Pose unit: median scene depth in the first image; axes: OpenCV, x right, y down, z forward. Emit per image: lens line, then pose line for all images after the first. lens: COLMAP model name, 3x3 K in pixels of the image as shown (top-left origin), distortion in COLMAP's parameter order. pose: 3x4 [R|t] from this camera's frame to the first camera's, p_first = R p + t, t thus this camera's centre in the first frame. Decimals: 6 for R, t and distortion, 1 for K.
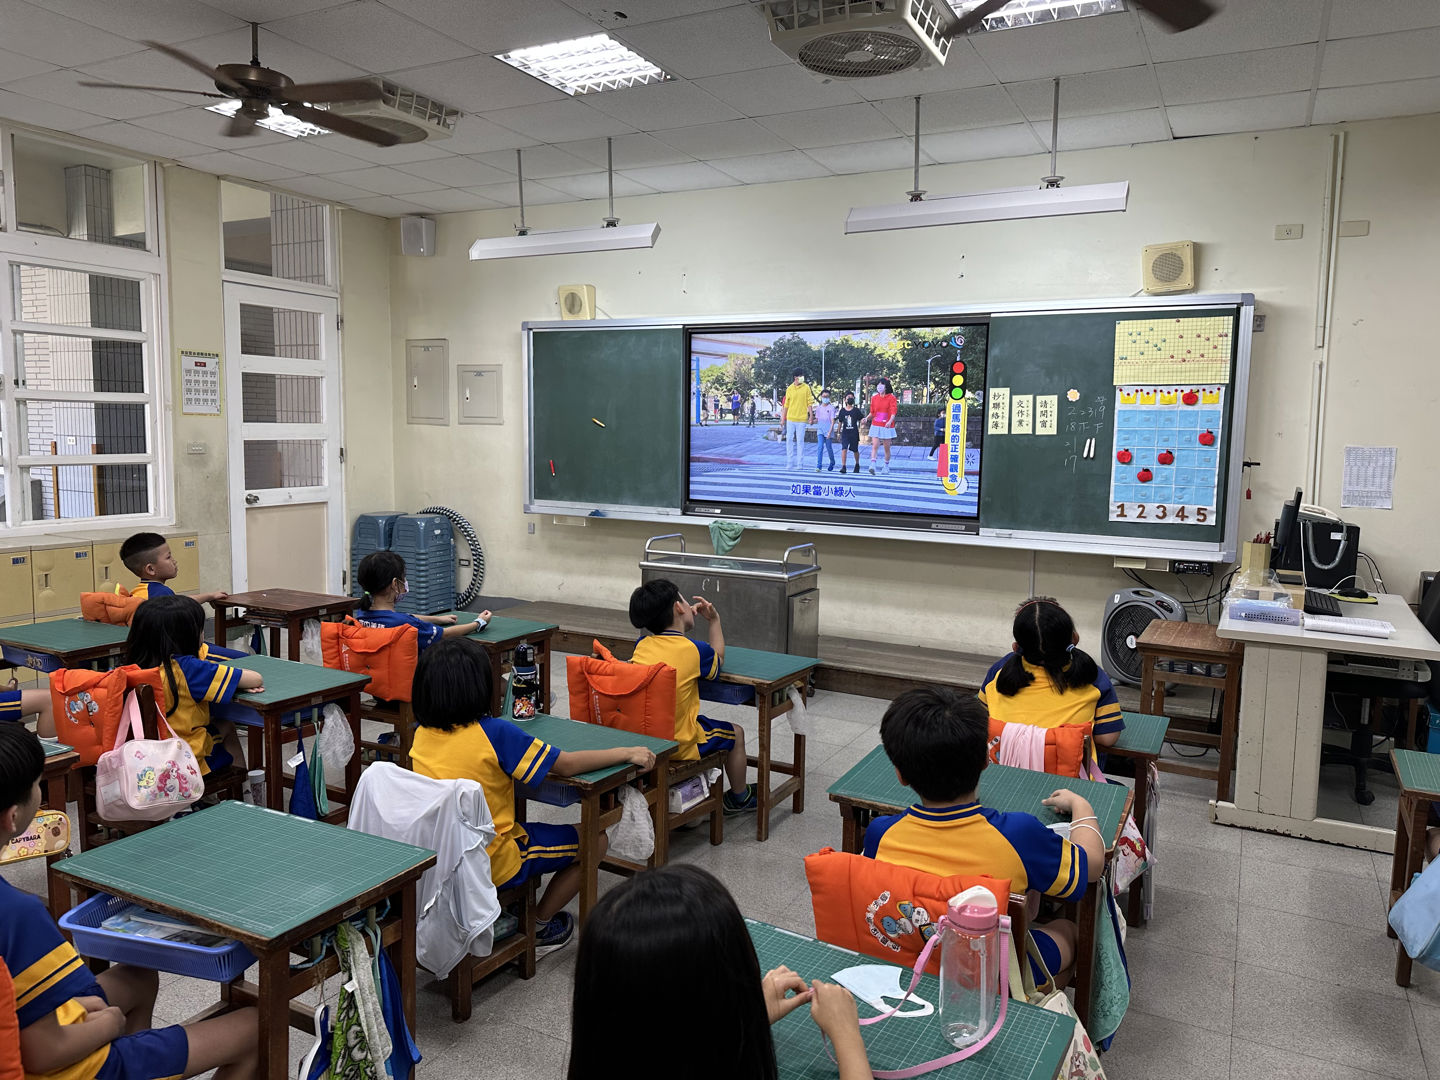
lens RADIAL K [[1006.0, 0, 731.2], [0, 1006.0, 537.0], [0, 0, 1]] dist [0.030543, -0.019850]
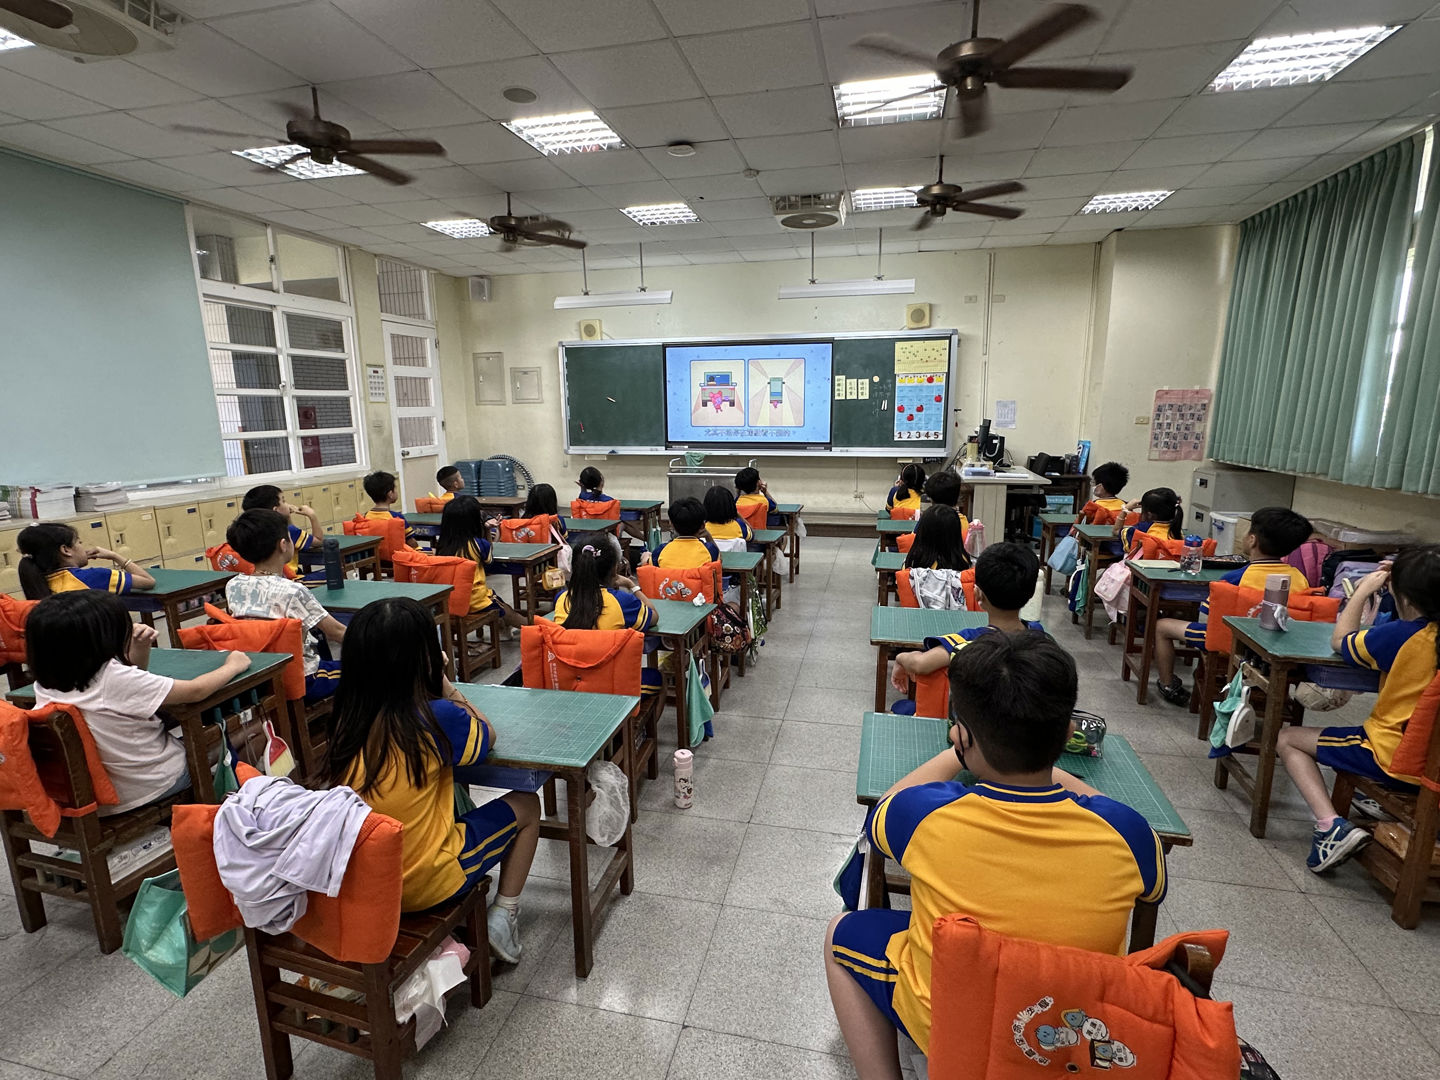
lens RADIAL K [[698.4, 0, 718.0], [0, 698.4, 540.6], [0, 0, 1]] dist [-0.002116, 0.000511]
pose [[0.969531, -0.075442, 0.233062, -0.276034], [0.055349, 0.994257, 0.091592, 0.031367], [-0.238633, -0.075902, 0.968139, -0.265337]]
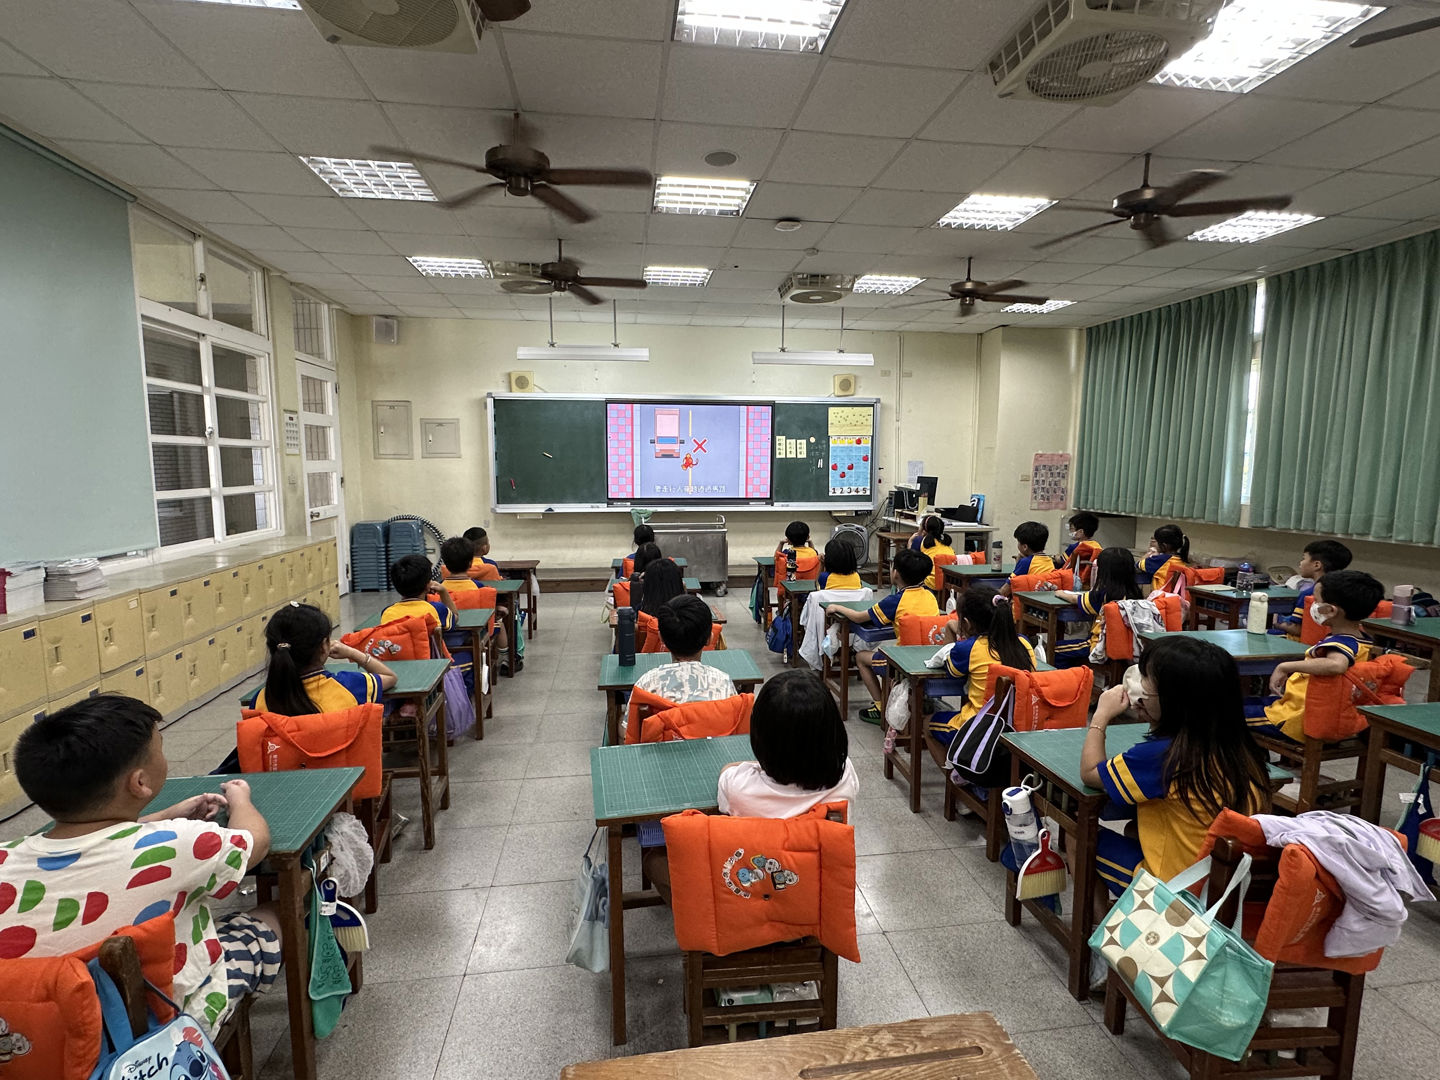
lens RADIAL K [[698.4, 0, 719.2], [0, 698.4, 541.5], [0, 0, 1]] dist [-0.002116, 0.000511]
pose [[0.816699, -0.085552, 0.570687, -0.621705], [0.077442, 0.996252, 0.038523, 0.006149], [-0.571844, 0.012734, 0.820264, -0.118881]]
